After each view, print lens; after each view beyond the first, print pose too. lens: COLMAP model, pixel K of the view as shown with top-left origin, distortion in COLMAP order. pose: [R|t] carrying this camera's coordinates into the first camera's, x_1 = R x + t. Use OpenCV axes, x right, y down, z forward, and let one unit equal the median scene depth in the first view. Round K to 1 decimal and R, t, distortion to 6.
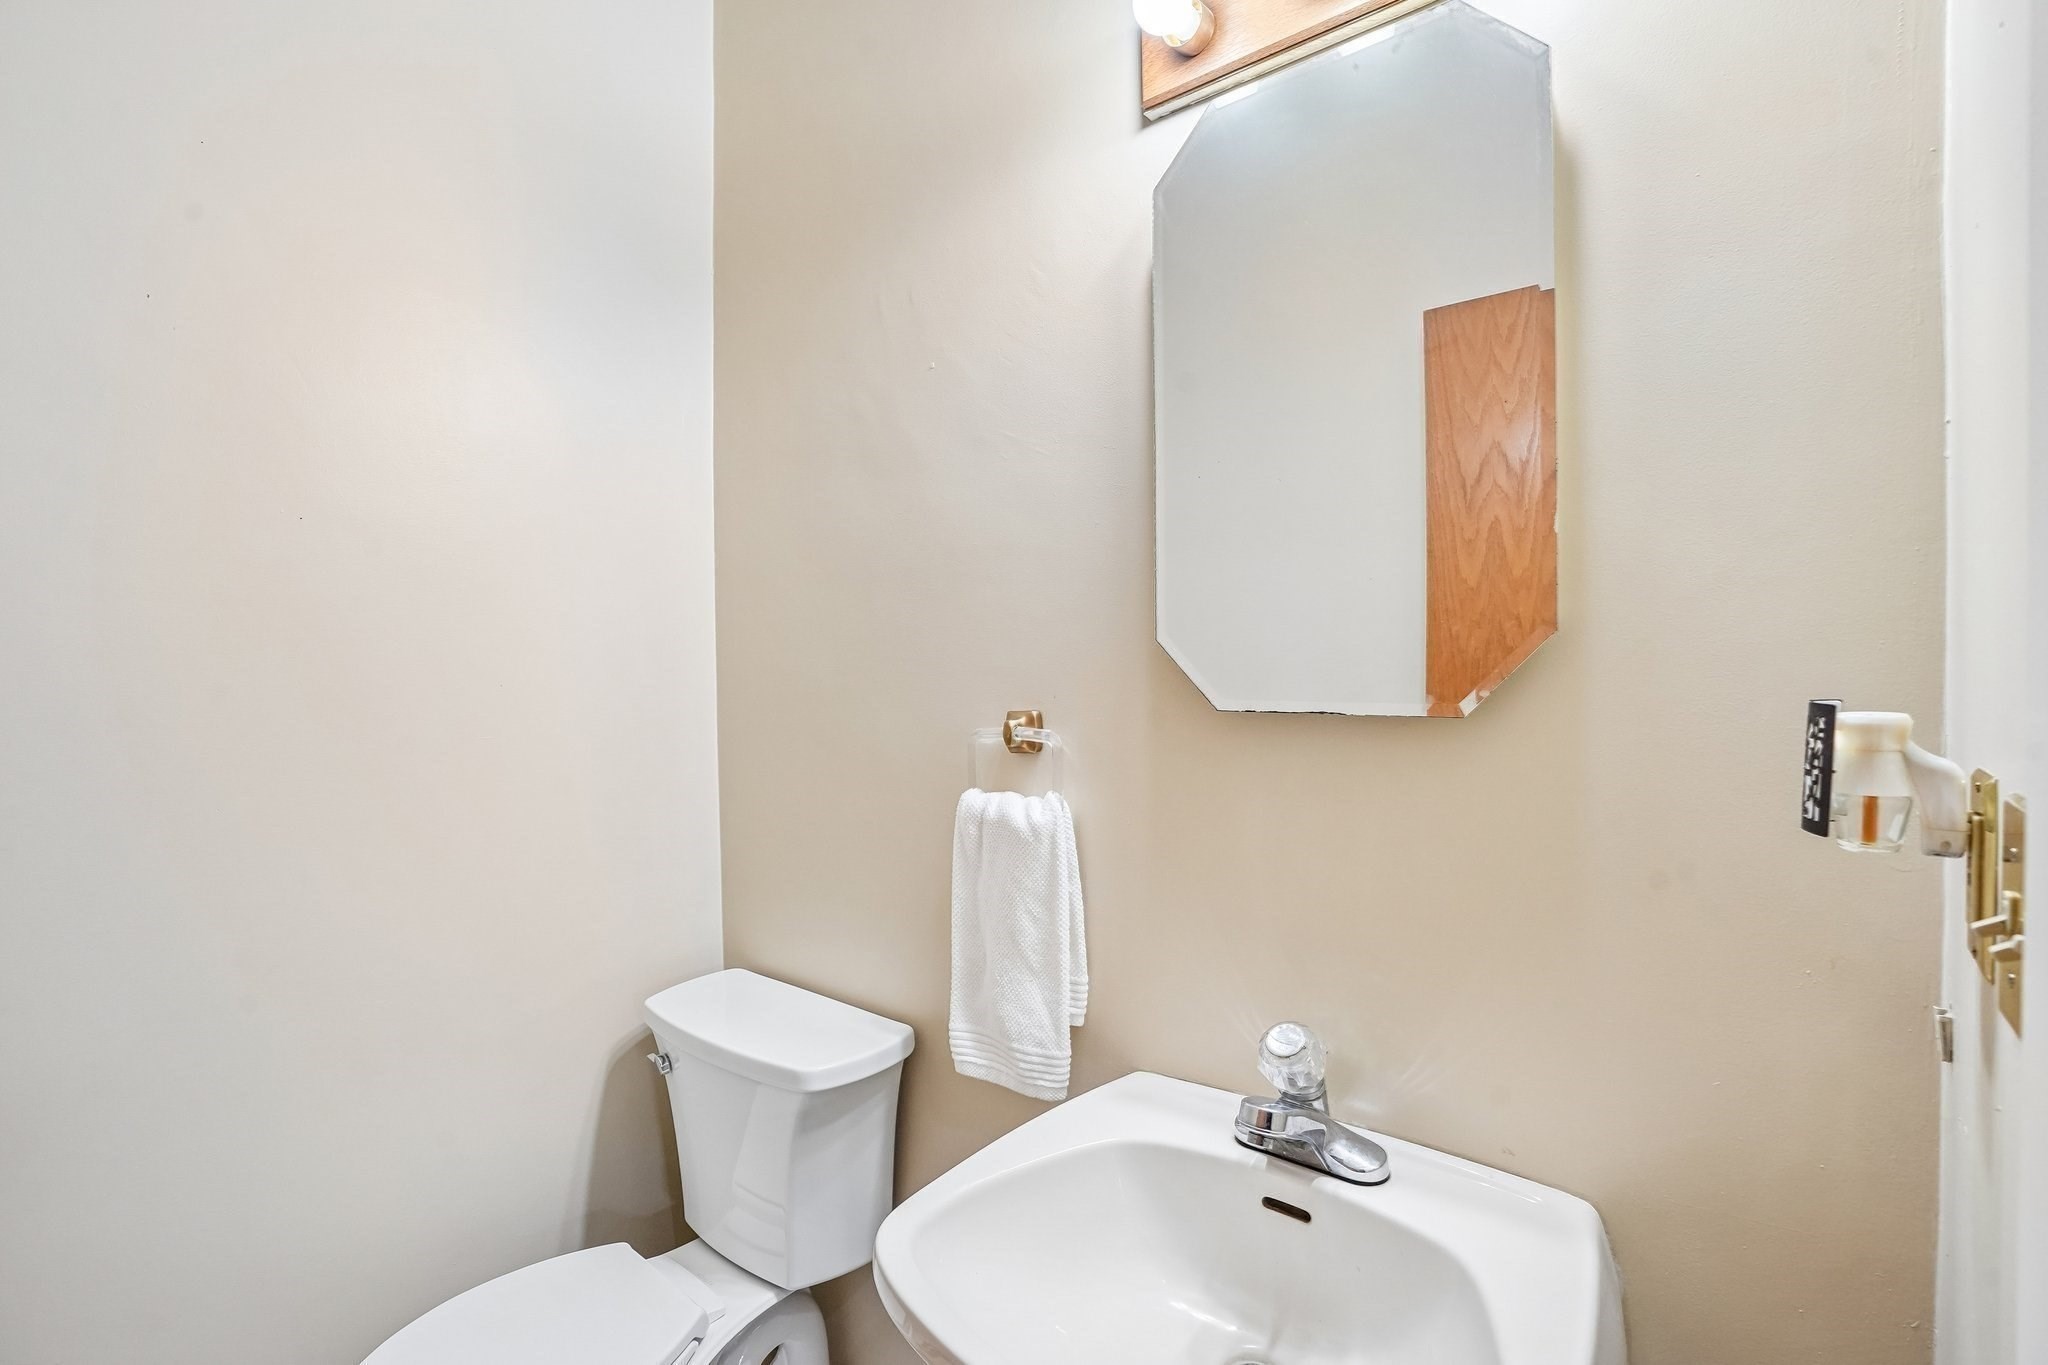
lens RADIAL K [[961.9, 0, 806.8], [0, 961.9, 678.7], [0, 0, 1]] dist [-0.047356, 0.011341]
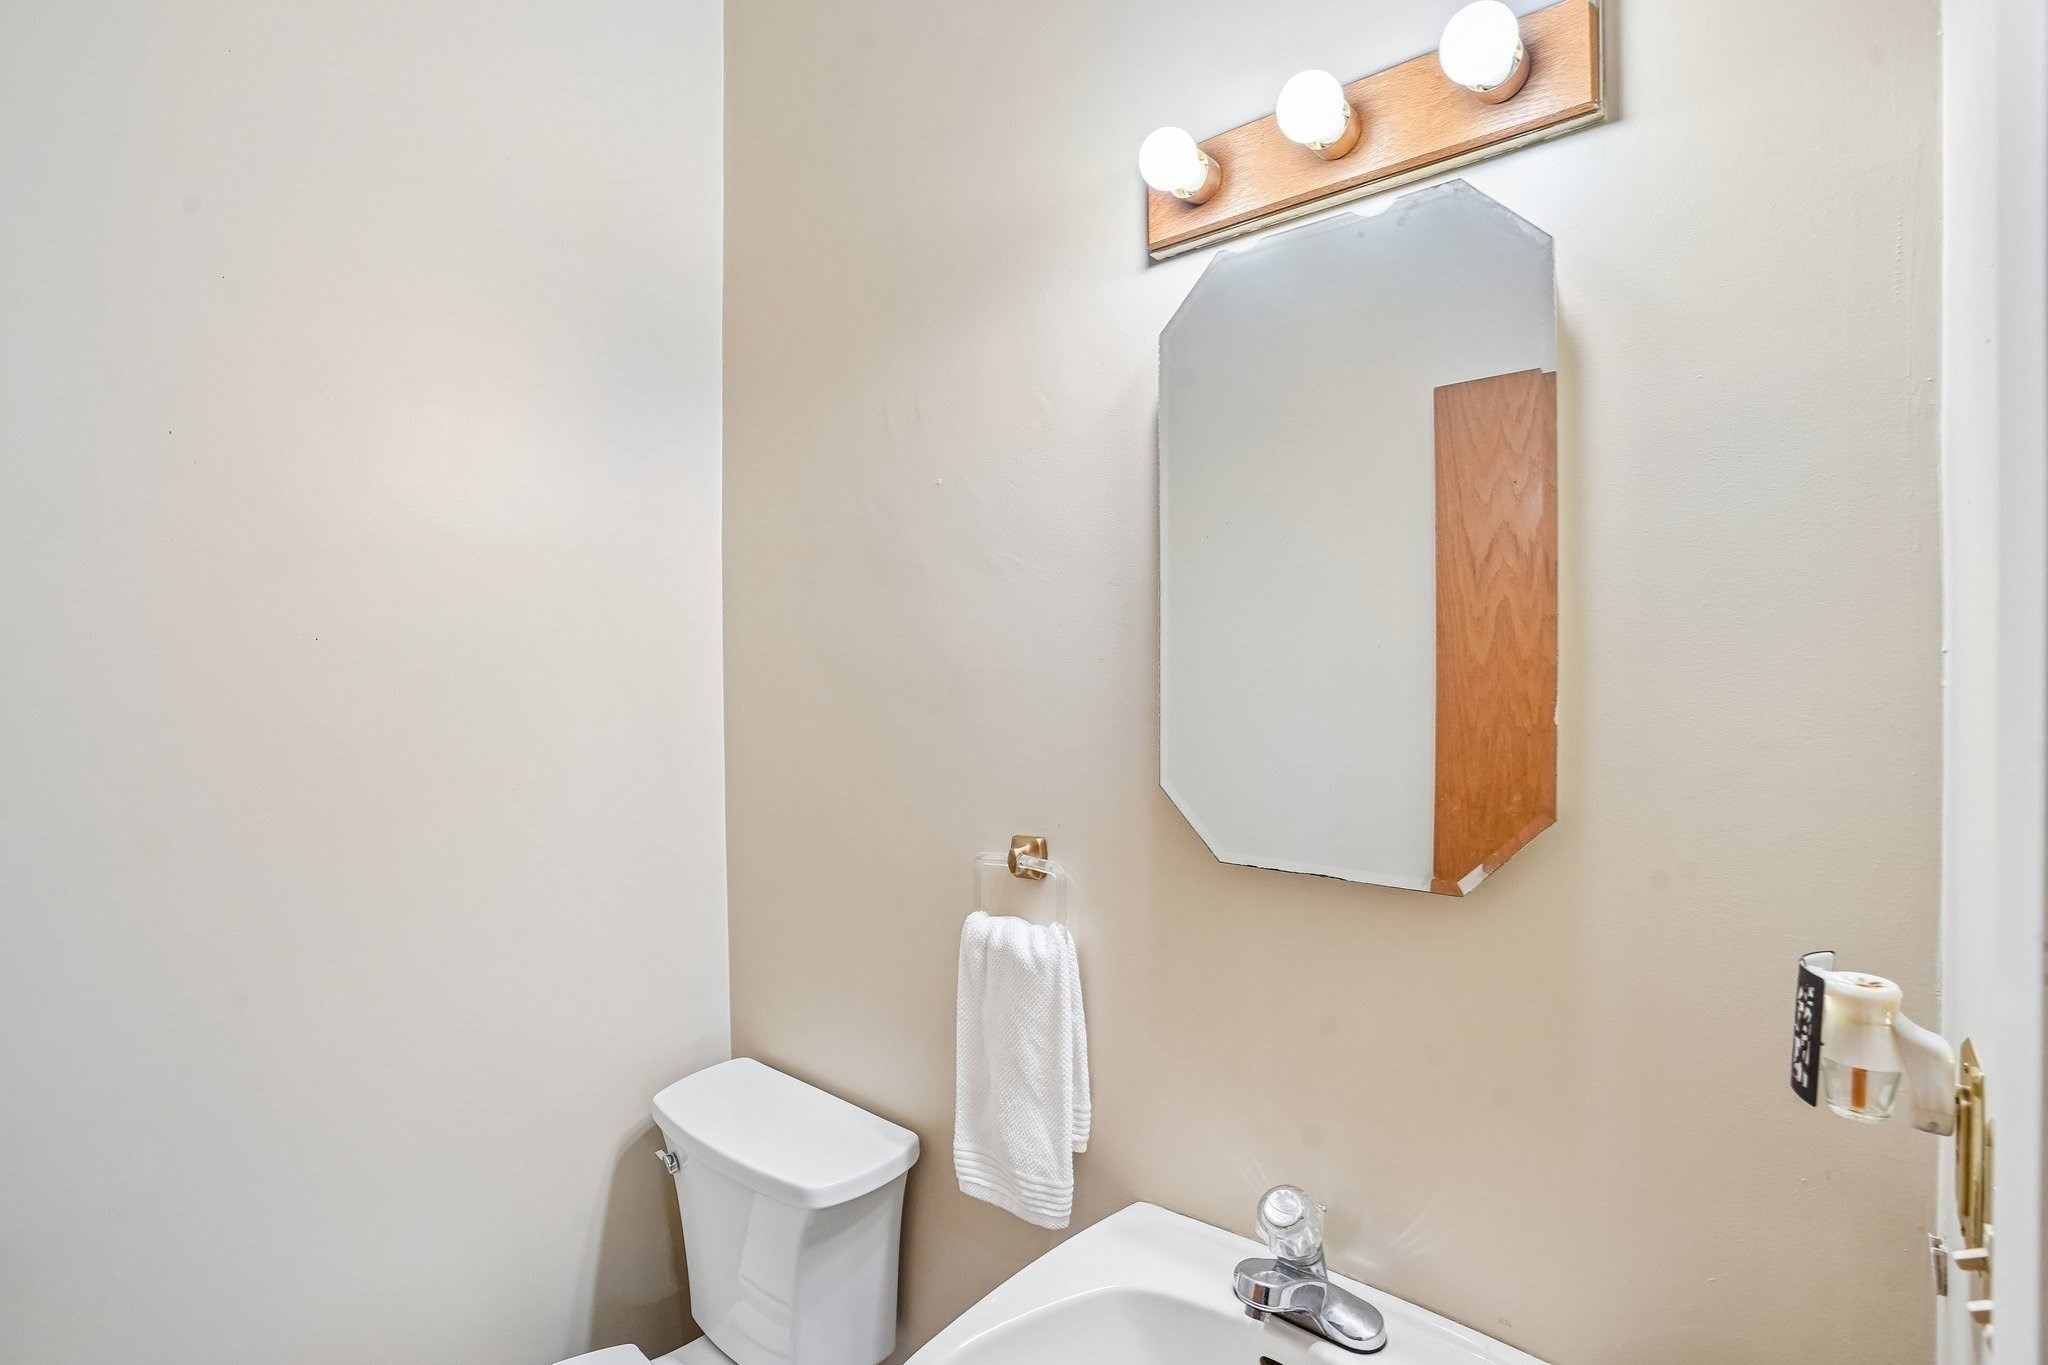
lens RADIAL K [[961.9, 0, 806.8], [0, 961.9, 678.7], [0, 0, 1]] dist [-0.047356, 0.011341]
pose [[0.999941, 0.002567, -0.010540, 0.003215], [-0.002612, 0.999988, -0.004253, -0.135131], [0.010529, 0.004280, 0.999935, -0.011510]]
